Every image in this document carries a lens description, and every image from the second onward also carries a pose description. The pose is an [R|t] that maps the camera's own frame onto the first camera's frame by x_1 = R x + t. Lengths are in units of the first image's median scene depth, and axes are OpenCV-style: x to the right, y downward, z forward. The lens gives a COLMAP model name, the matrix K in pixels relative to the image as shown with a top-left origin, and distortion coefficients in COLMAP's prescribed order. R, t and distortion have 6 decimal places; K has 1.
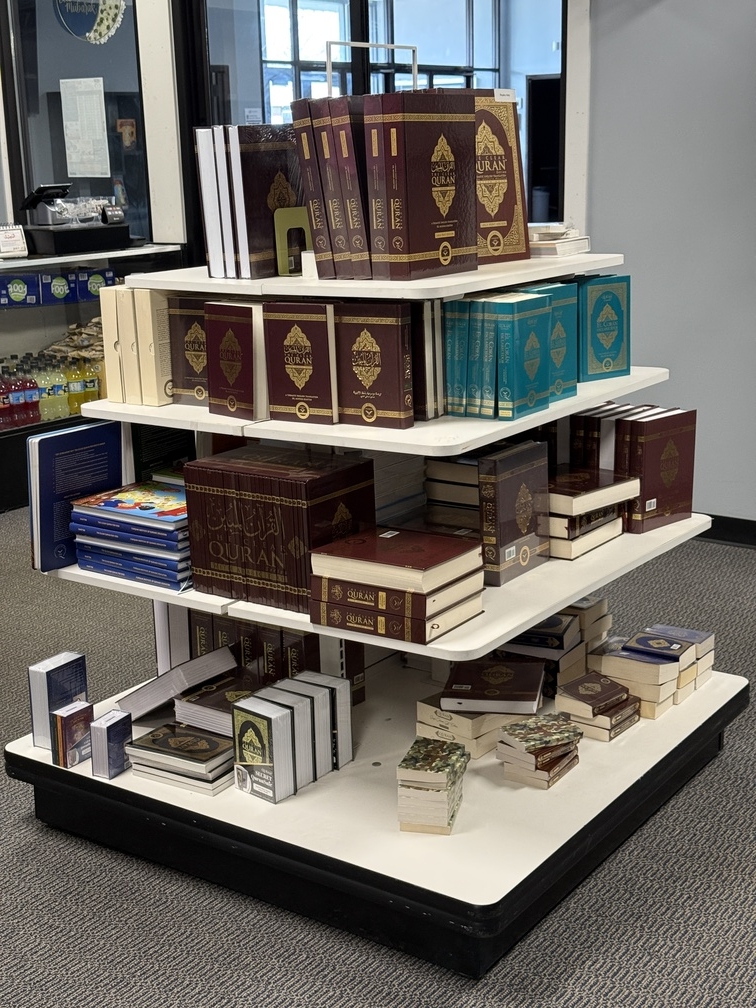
lens RADIAL K [[1408.7, 0, 380.0], [0, 1408.7, 504.0], [0, 0, 1]] dist [0.110766, 0.000000]
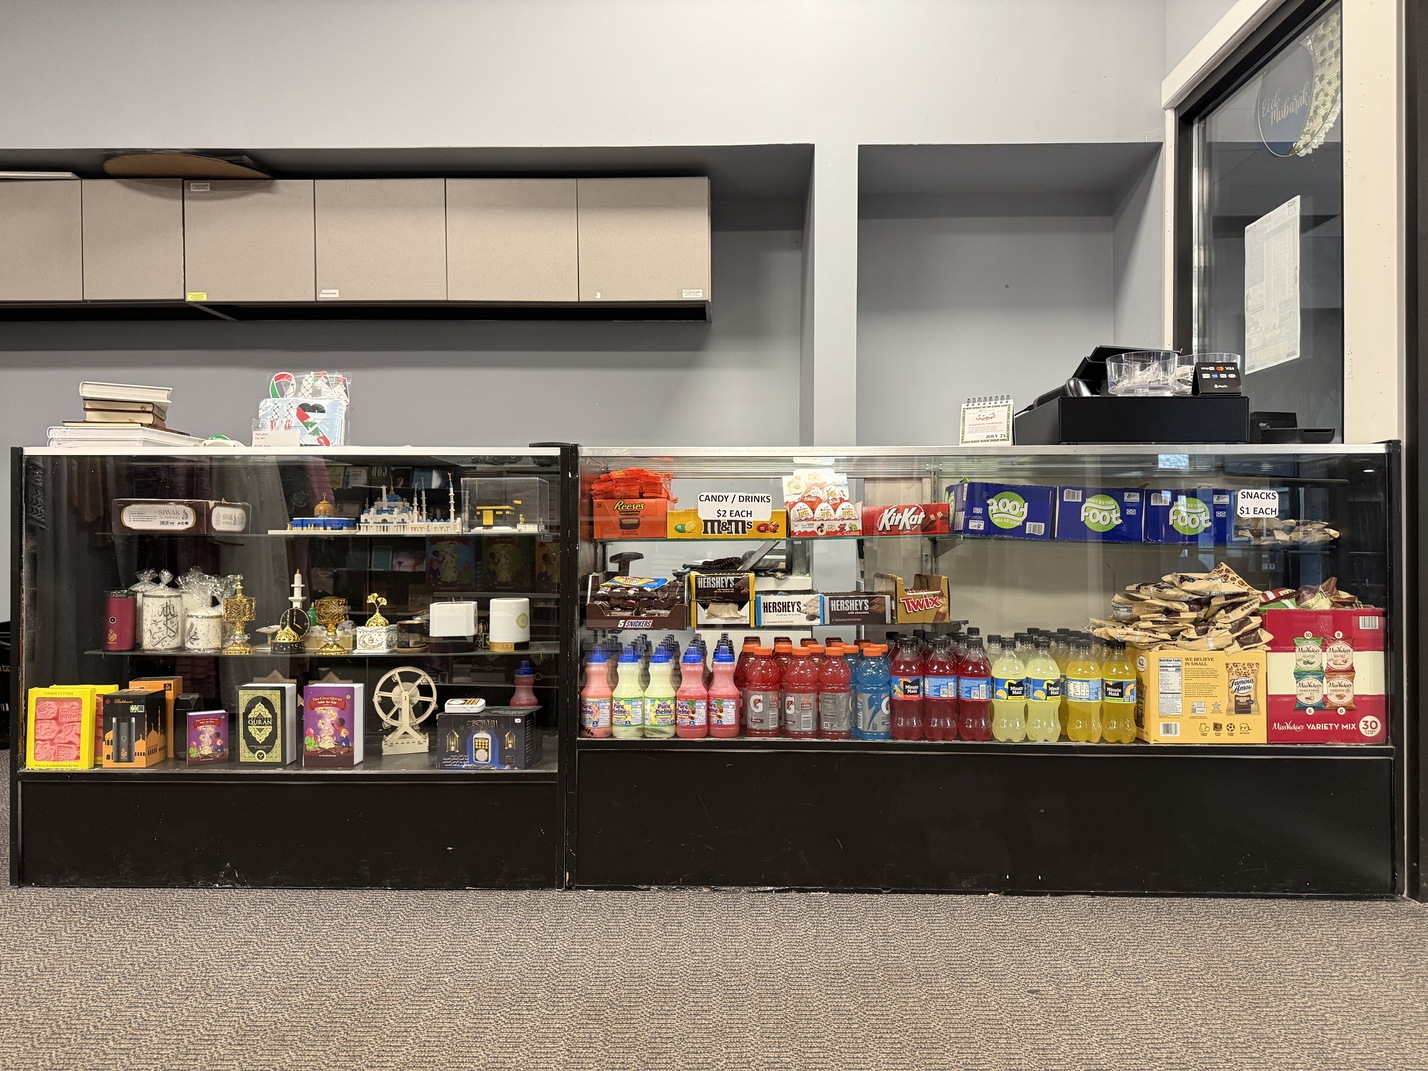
lens RADIAL K [[1015.7, 0, 706.1], [0, 1015.7, 539.4], [0, 0, 1]] dist [0.018640, -0.023846]
pose [[0.571844, 0.019356, -0.820134, 0.014654], [-0.222164, 0.966018, -0.132107, -0.056154], [0.789707, 0.257749, 0.556712, 0.669516]]
